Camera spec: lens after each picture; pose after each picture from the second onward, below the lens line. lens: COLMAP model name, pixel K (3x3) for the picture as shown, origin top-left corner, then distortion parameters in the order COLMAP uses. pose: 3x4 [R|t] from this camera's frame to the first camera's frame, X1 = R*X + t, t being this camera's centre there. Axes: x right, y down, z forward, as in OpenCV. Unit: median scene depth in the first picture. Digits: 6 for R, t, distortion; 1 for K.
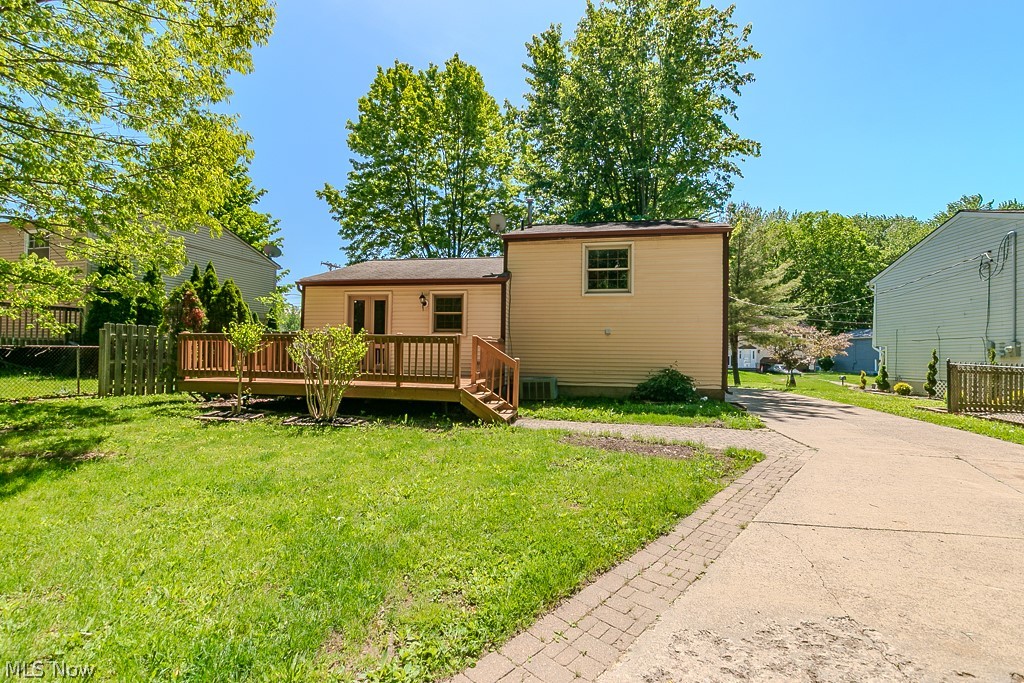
lens RADIAL K [[496.3, 0, 511.2], [0, 496.3, 346.3], [0, 0, 1]] dist [-0.000542, -0.000727]
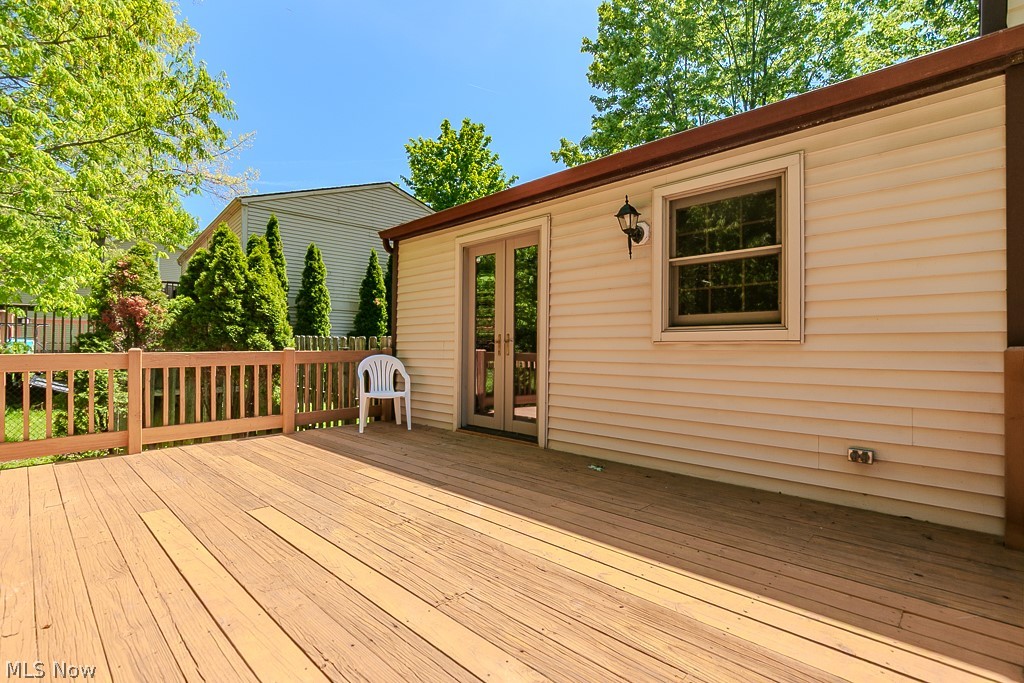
lens RADIAL K [[496.3, 0, 511.2], [0, 496.3, 346.9], [0, 0, 1]] dist [-0.000542, -0.000727]
pose [[0.842127, -0.015211, -0.539065, -0.078184], [0.015114, 0.999875, -0.004603, -0.017890], [0.539068, -0.004272, 0.842252, 0.707230]]
